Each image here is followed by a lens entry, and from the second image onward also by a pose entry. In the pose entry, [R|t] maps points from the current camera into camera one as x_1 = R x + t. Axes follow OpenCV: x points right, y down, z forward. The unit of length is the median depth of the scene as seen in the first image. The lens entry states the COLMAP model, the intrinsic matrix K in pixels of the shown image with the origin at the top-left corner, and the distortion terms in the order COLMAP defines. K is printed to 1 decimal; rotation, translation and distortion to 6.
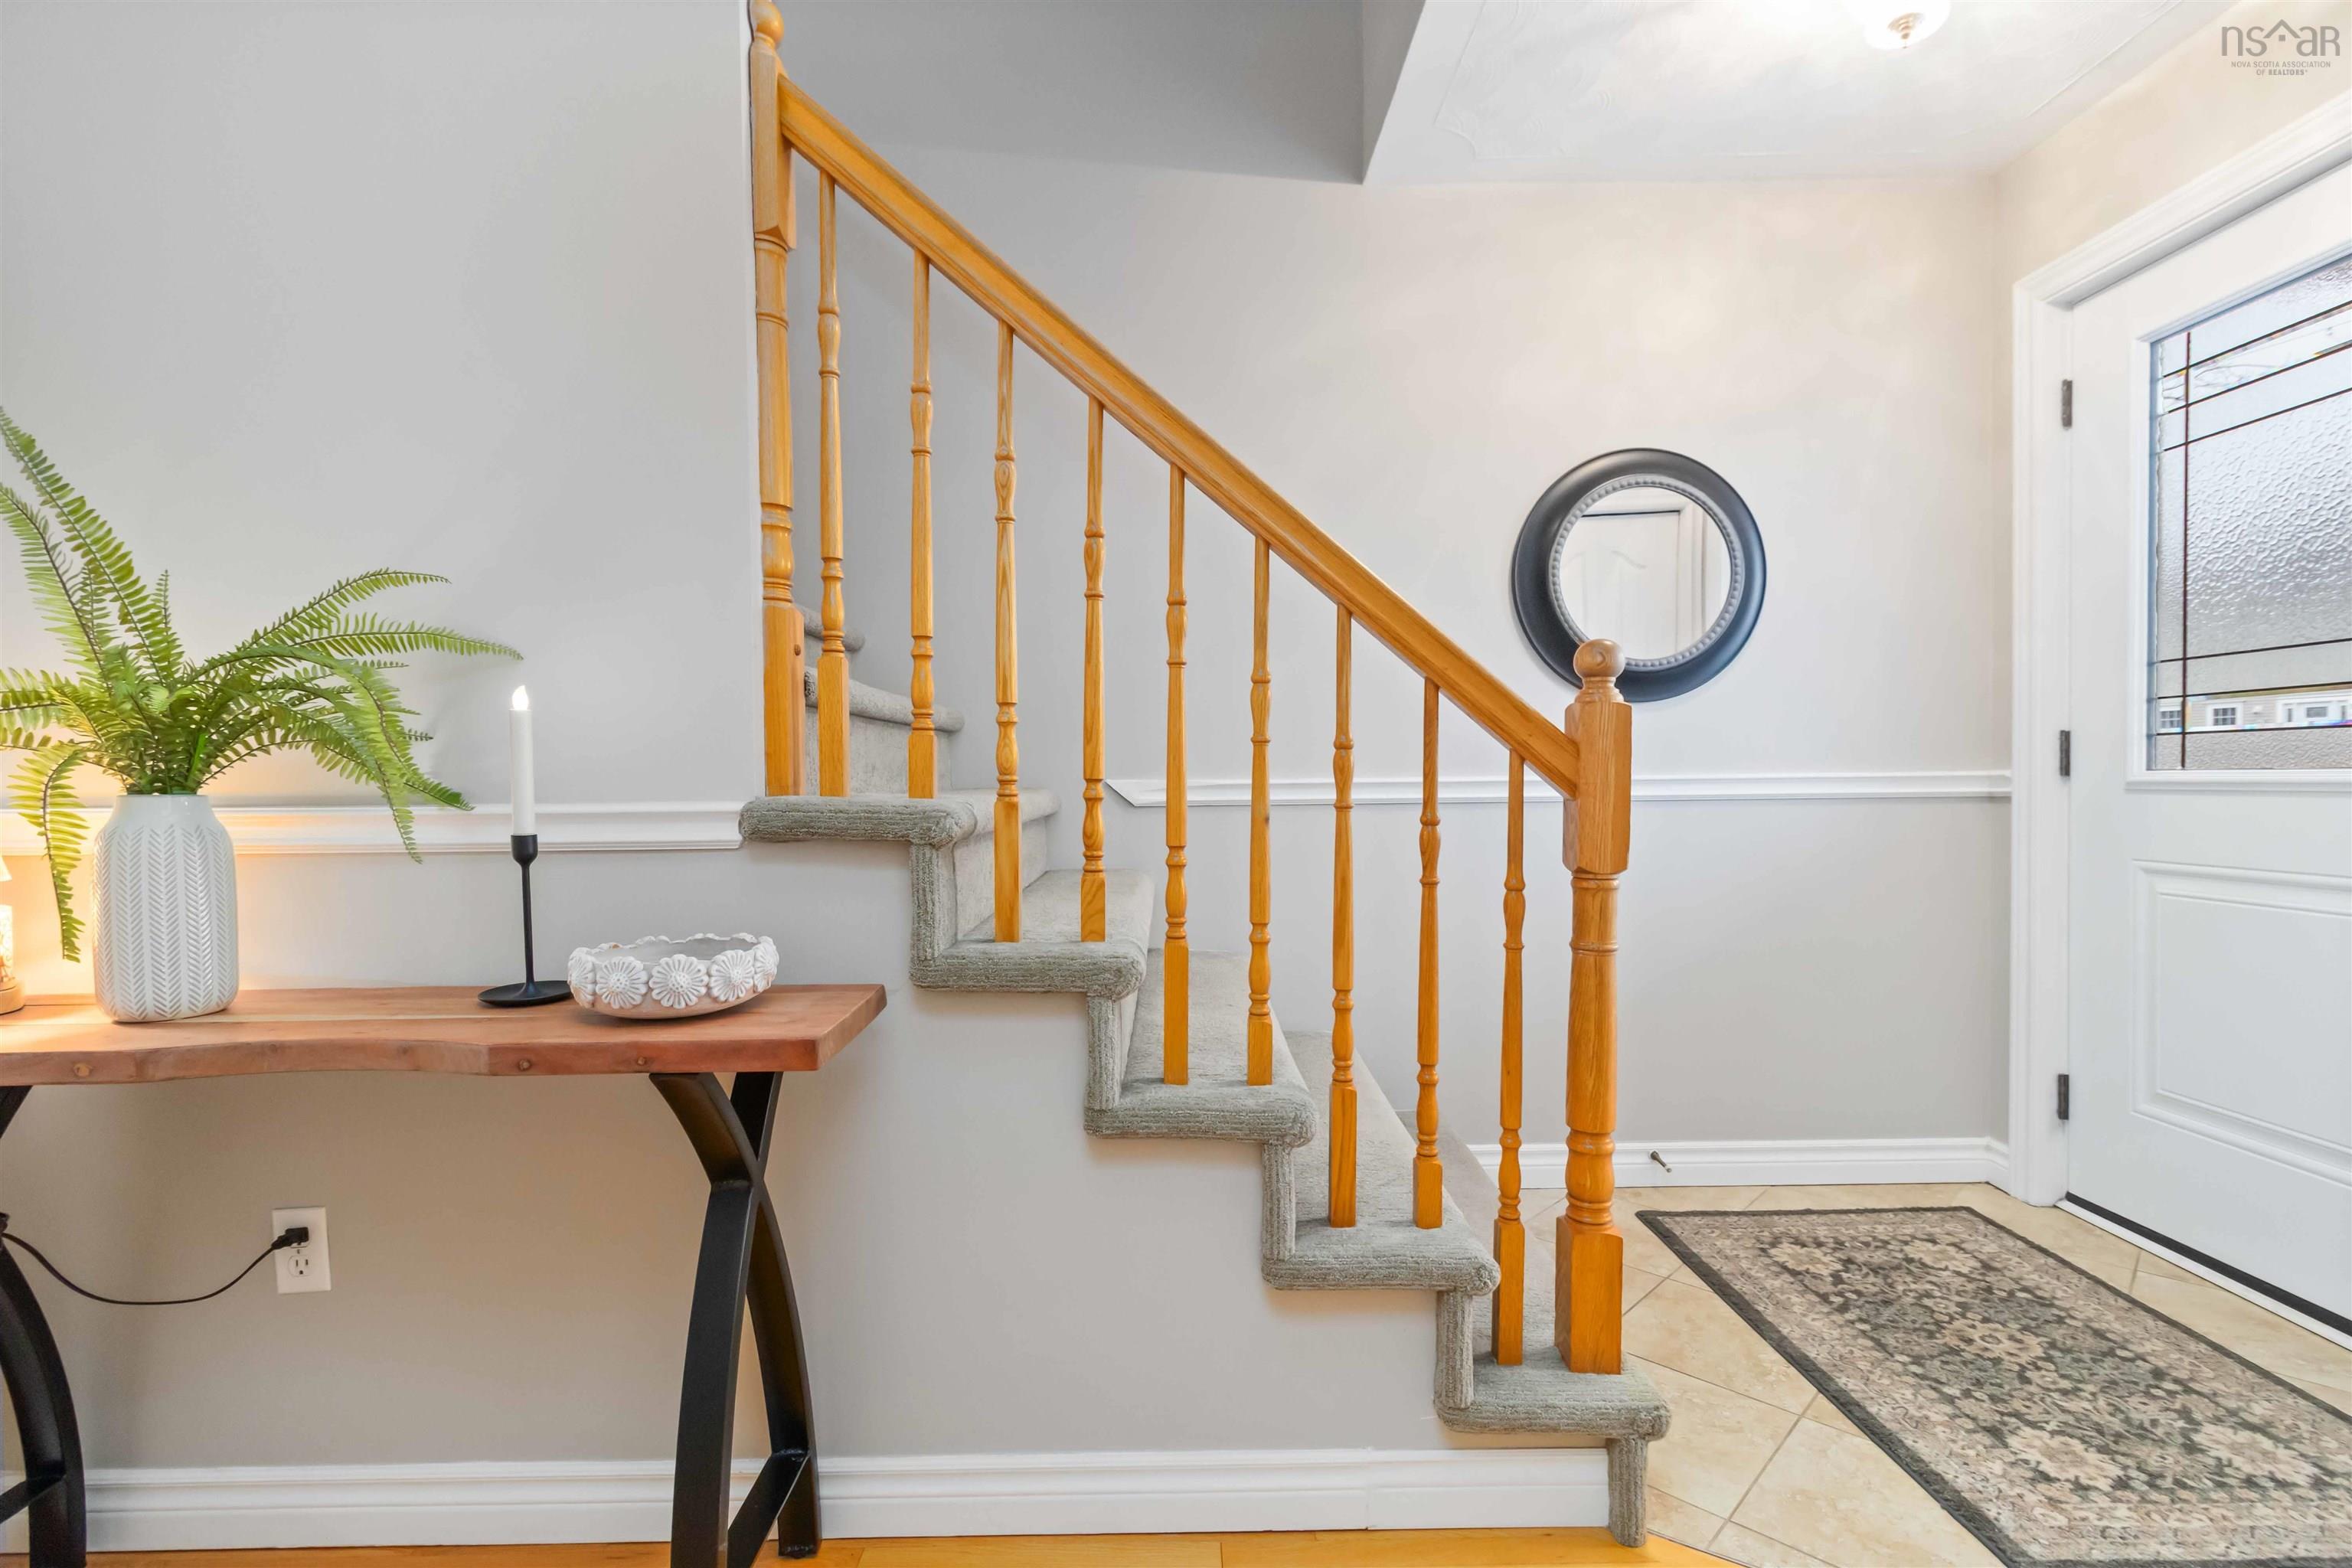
lens RADIAL K [[1096.3, 0, 1181.3], [0, 1096.3, 788.3], [0, 0, 1]] dist [0.002728, 0.000281]
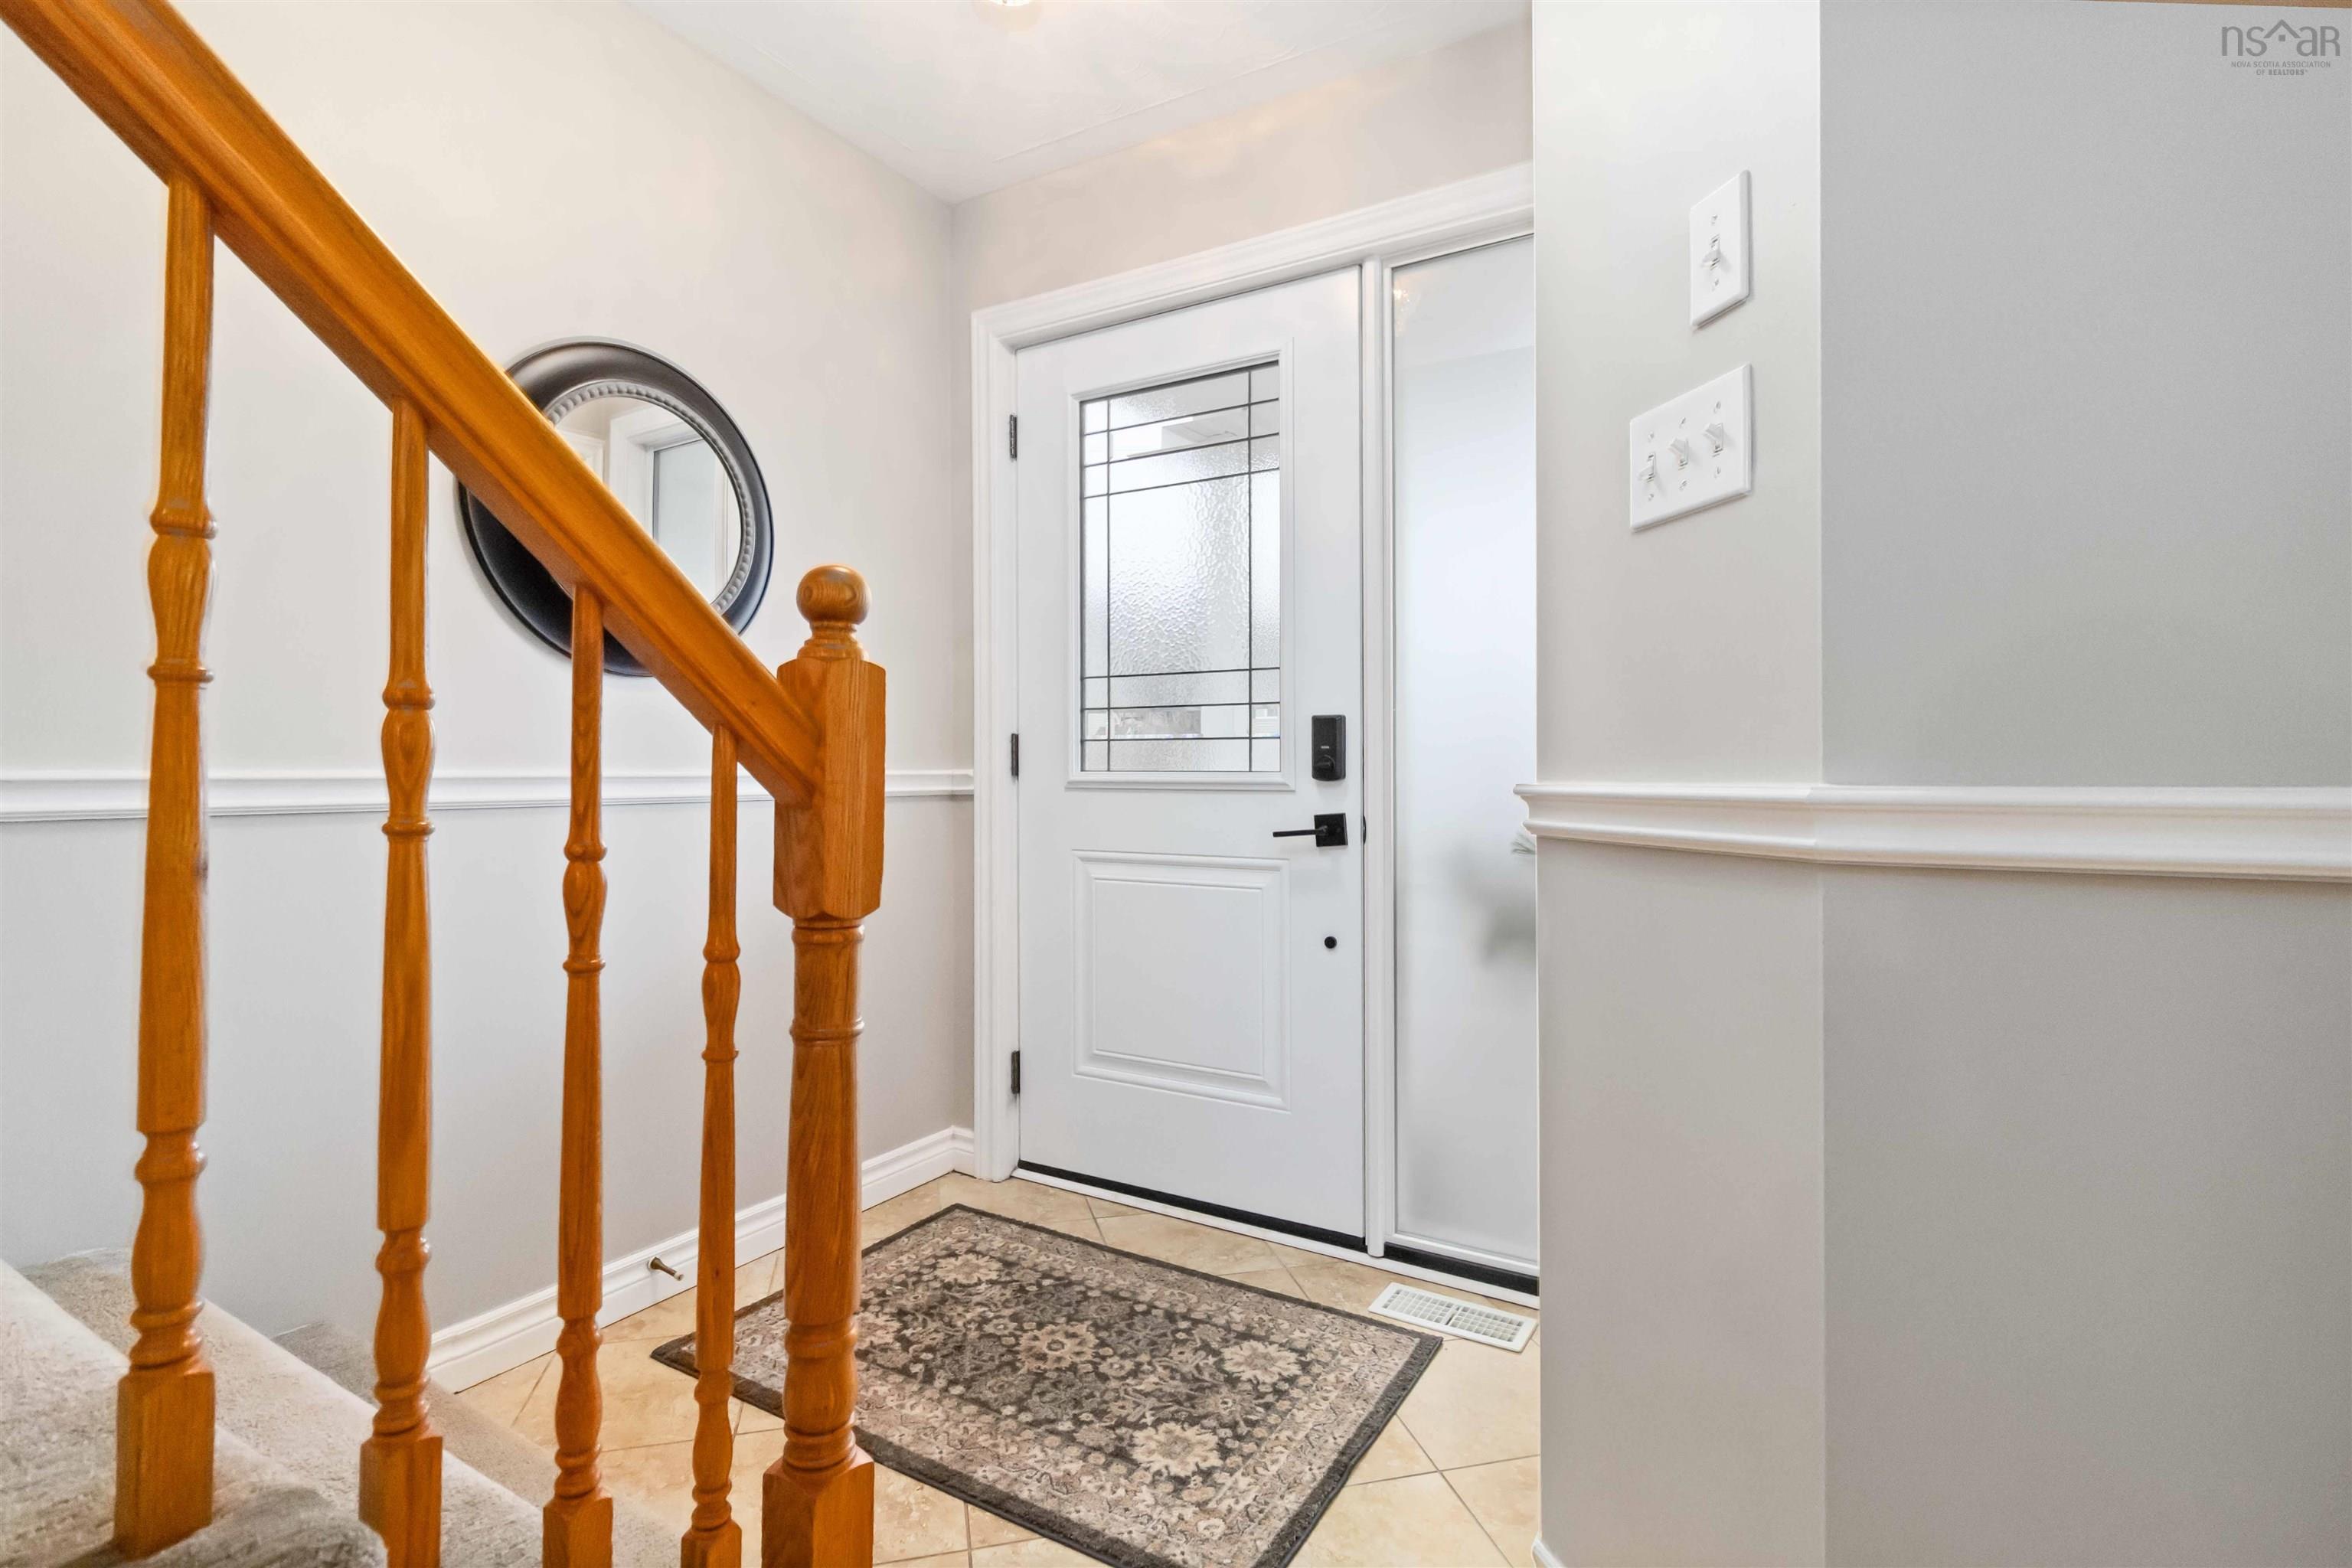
lens RADIAL K [[1096.3, 0, 1137.5], [0, 1096.3, 761.7], [0, 0, 1]] dist [0.002728, 0.000281]
pose [[0.522651, 0.018500, 0.852346, -0.074133], [-0.000566, 0.999772, -0.021352, -0.002281], [-0.852547, 0.010677, 0.522542, 0.407178]]
